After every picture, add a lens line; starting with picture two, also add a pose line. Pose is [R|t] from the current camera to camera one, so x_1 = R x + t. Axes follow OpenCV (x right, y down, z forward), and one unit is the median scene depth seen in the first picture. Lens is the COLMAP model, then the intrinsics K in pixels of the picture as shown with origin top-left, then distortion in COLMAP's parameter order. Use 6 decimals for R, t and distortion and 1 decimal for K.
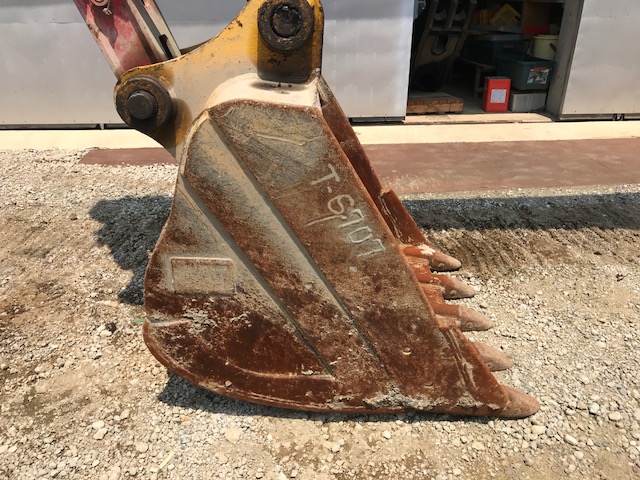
lens RADIAL K [[530.2, 0, 318.5], [0, 530.2, 241.0], [0, 0, 1]] dist [0.043179, -0.052706]
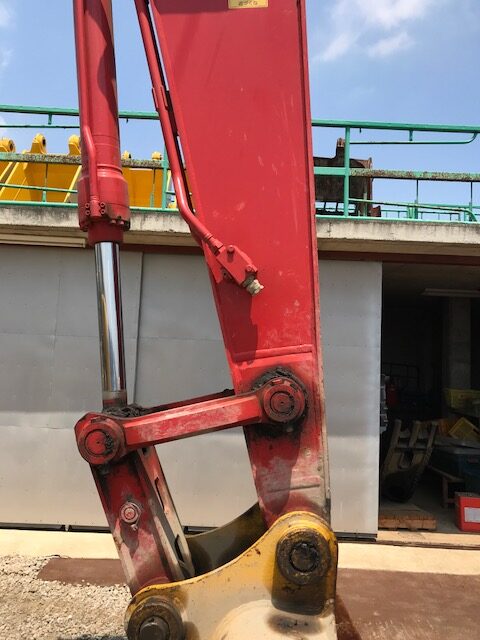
lens RADIAL K [[530.2, 0, 244.5], [0, 530.2, 310.7], [0, 0, 1]] dist [0.043179, -0.052706]
pose [[0.997932, 0.033250, -0.055010, -0.044820], [-0.056549, 0.861027, -0.505406, -0.095753], [0.030560, 0.507472, 0.861126, -0.051134]]
